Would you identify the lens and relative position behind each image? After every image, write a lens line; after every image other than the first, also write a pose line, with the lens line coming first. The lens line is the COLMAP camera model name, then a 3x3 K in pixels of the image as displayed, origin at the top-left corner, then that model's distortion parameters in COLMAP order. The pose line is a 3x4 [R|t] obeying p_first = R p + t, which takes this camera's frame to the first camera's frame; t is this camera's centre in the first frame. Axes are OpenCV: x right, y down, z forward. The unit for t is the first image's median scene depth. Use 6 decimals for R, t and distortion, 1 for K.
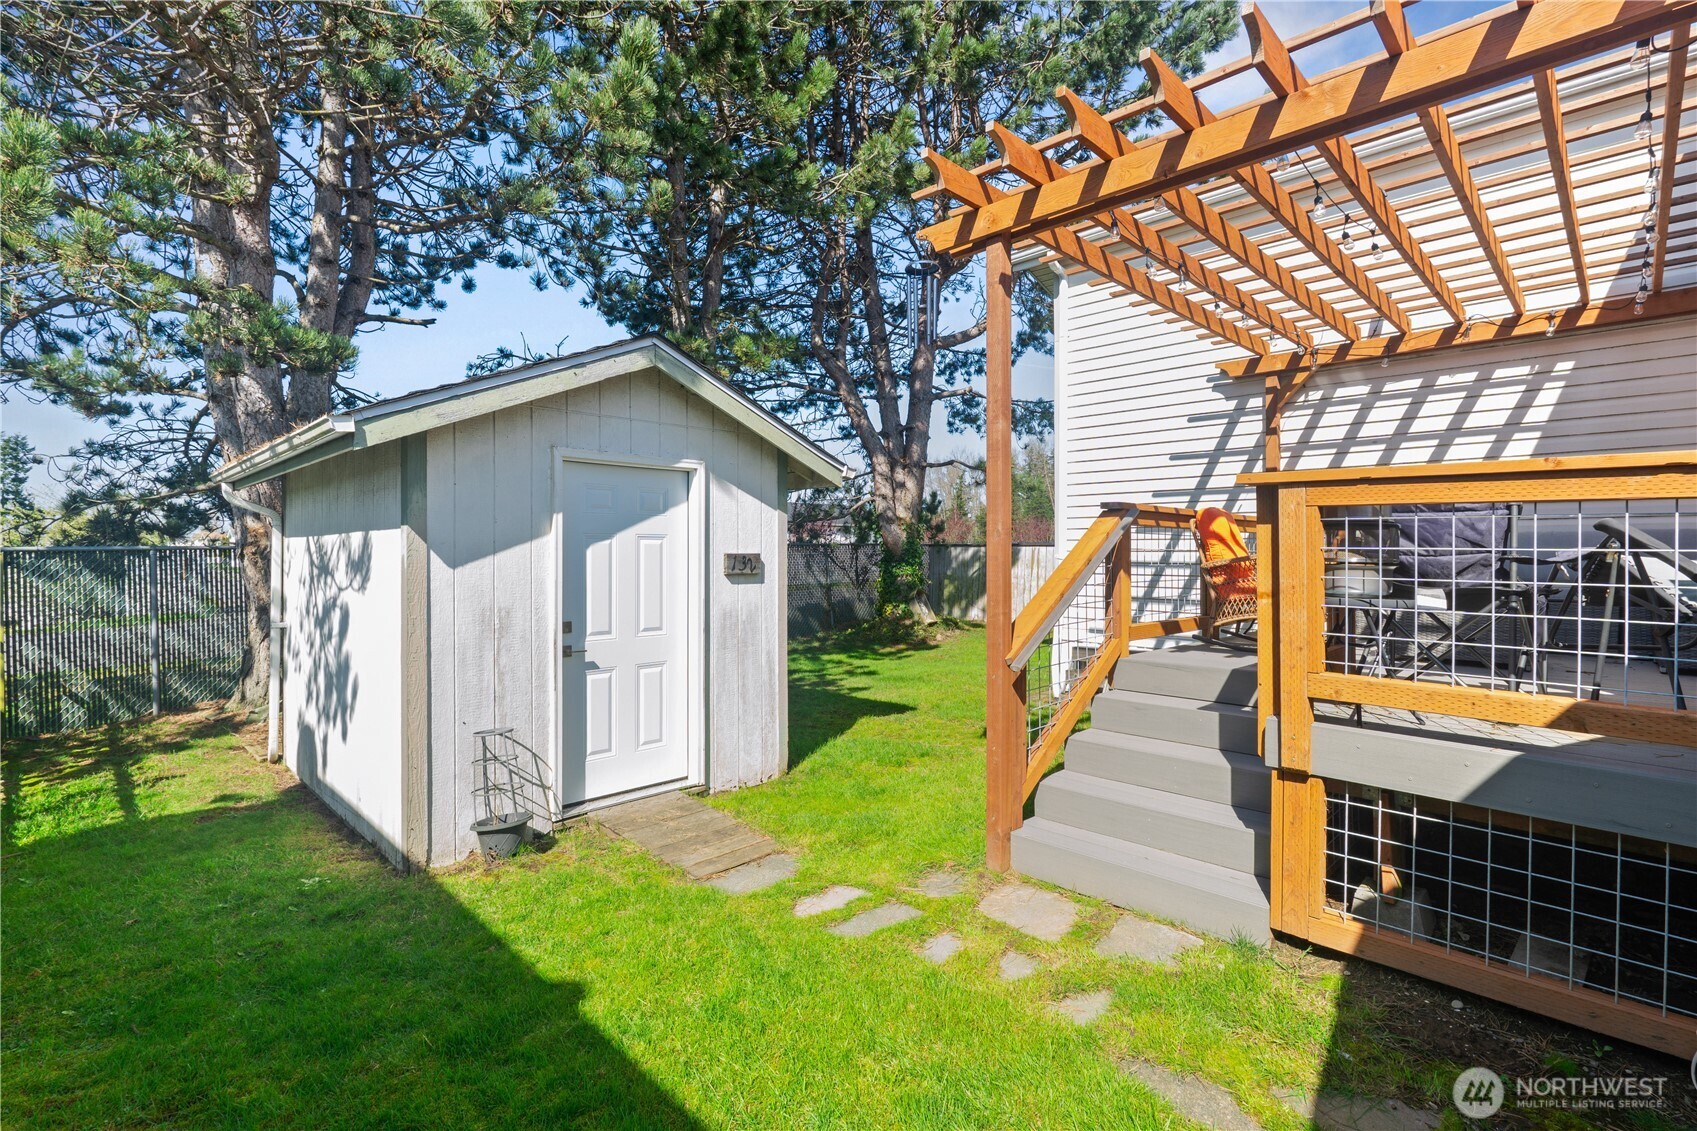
lens RADIAL K [[782.5, 0, 863.1], [0, 782.5, 551.9], [0, 0, 1]] dist [-0.007859, 0.000497]
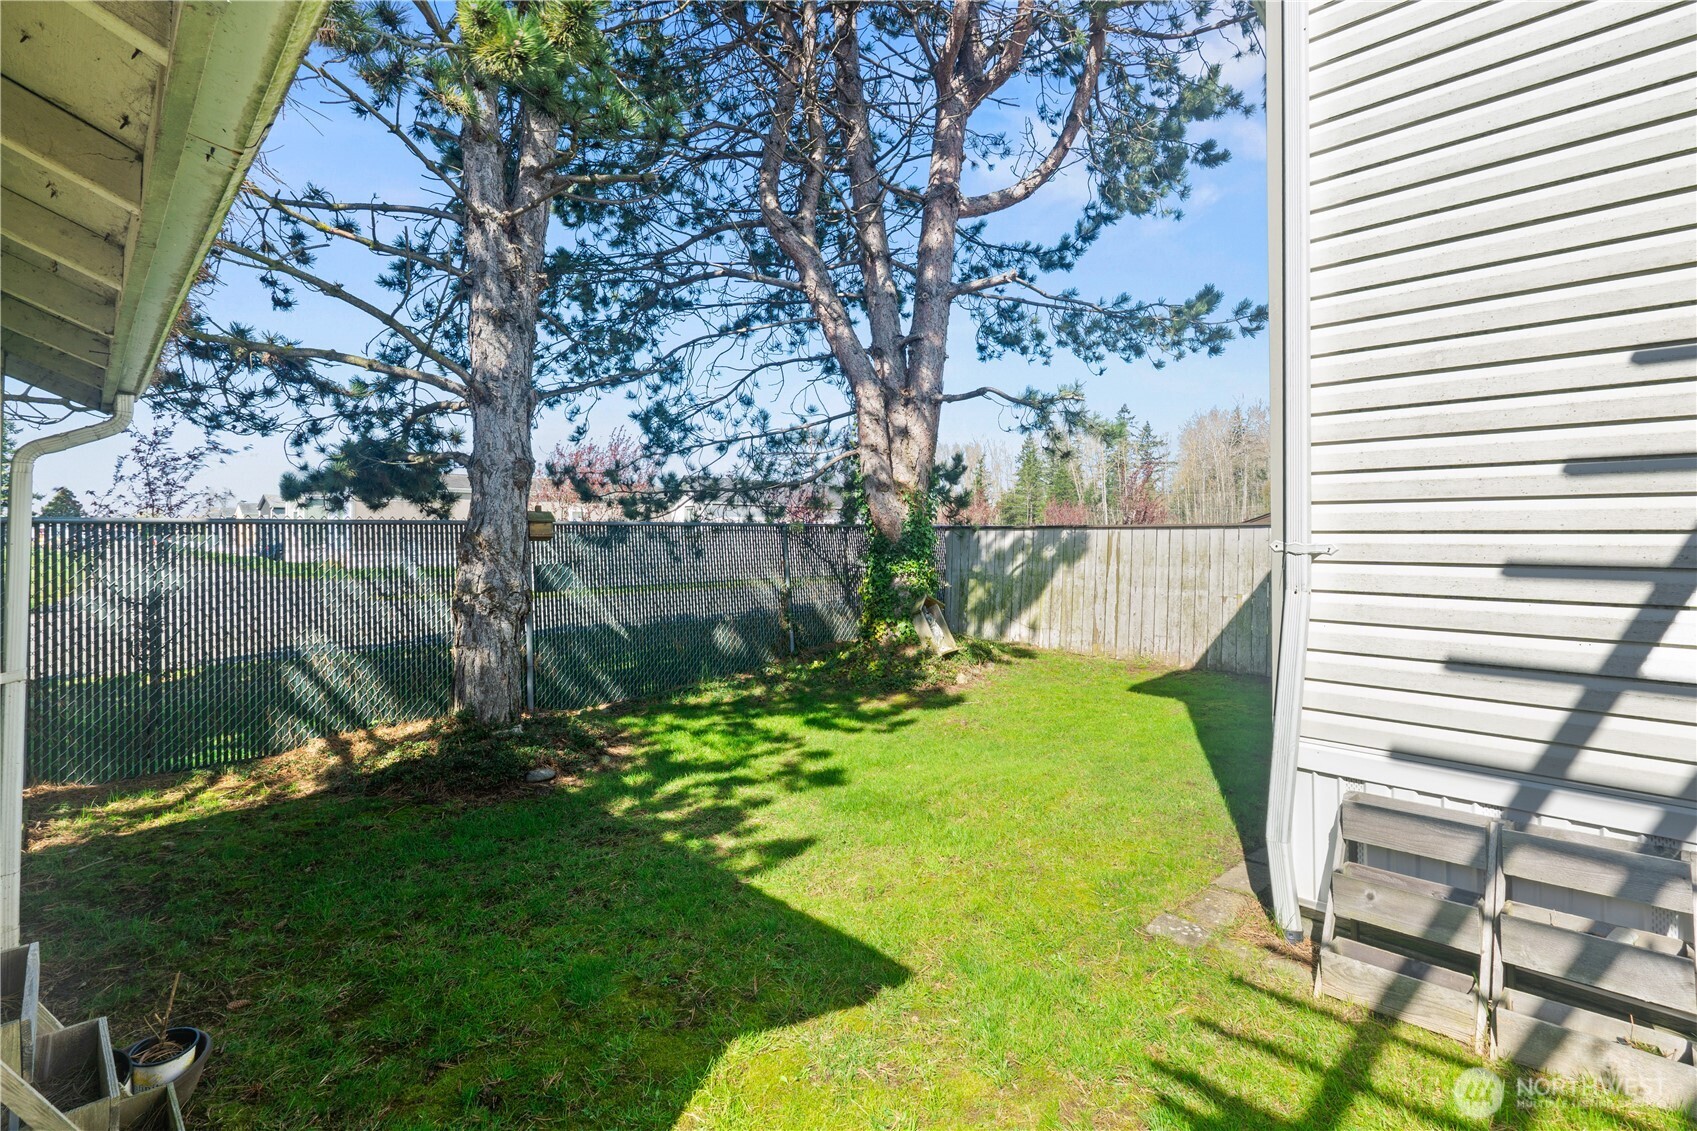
lens RADIAL K [[782.5, 0, 834.9], [0, 782.5, 523.9], [0, 0, 1]] dist [-0.007859, 0.000497]
pose [[0.998174, 0.002441, -0.060355, 0.066748], [-0.003611, 0.999807, -0.019293, 0.003734], [0.060296, 0.019476, 0.997990, 0.748397]]
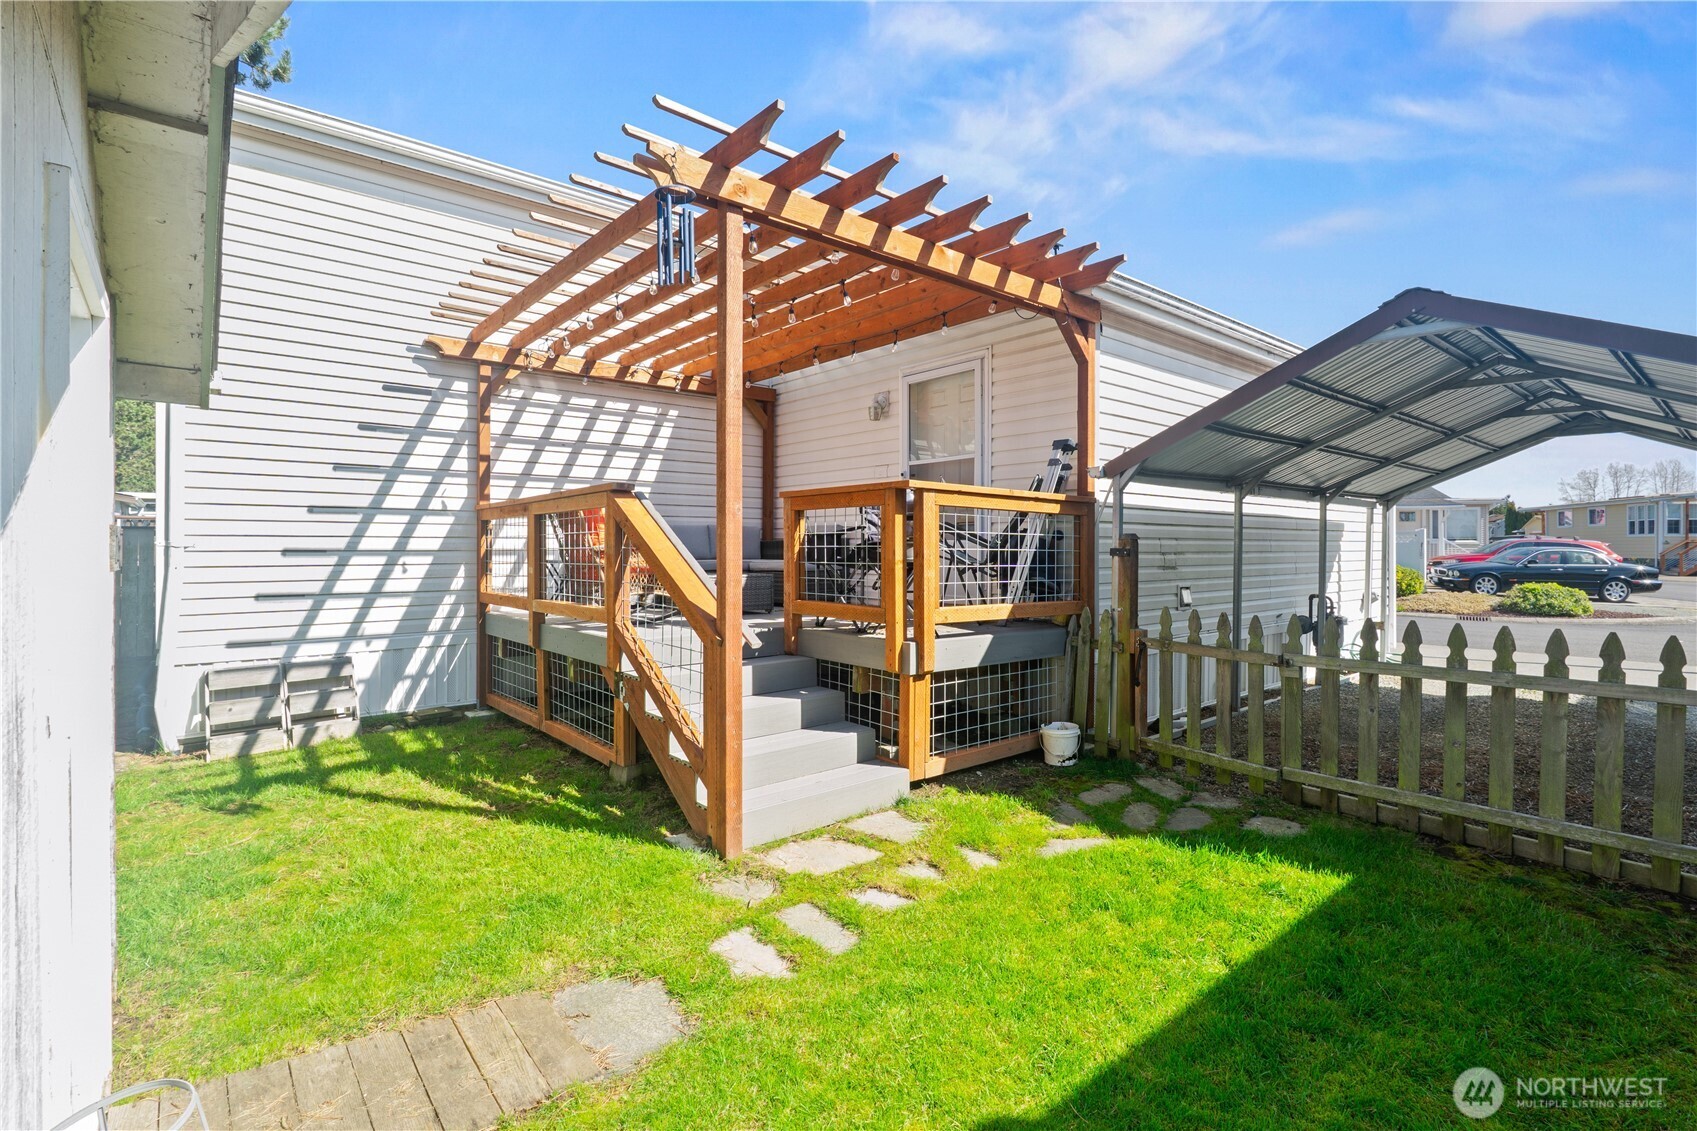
lens RADIAL K [[782.5, 0, 852.4], [0, 782.5, 547.1], [0, 0, 1]] dist [-0.007859, 0.000497]
pose [[0.097402, -0.001167, 0.995244, -0.440641], [0.001405, 0.999998, 0.001035, 0.011171], [-0.995244, 0.001297, 0.097404, 0.426617]]
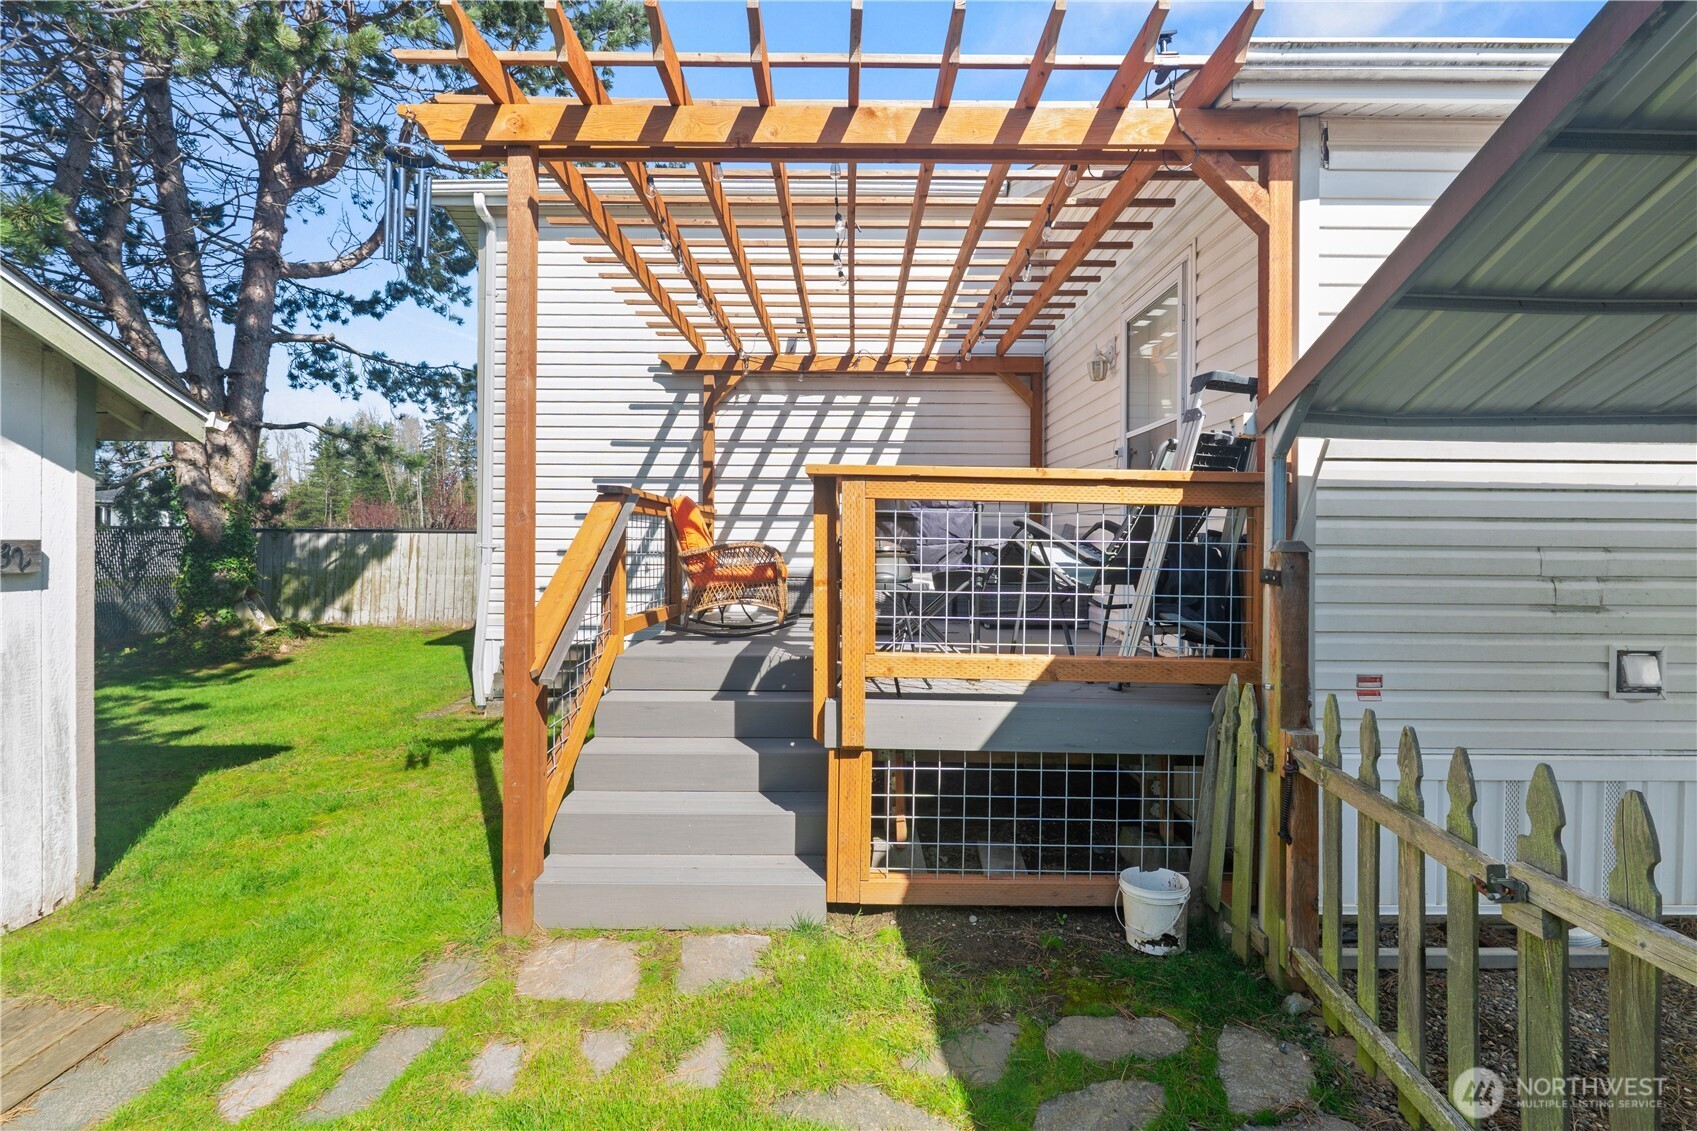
lens RADIAL K [[782.5, 0, 848.1], [0, 782.5, 542.8], [0, 0, 1]] dist [-0.007859, 0.000497]
pose [[0.716361, 0.001088, 0.697729, -0.083015], [-0.004046, 0.999988, 0.002594, -0.000377], [-0.697718, -0.004682, 0.716357, 0.105512]]
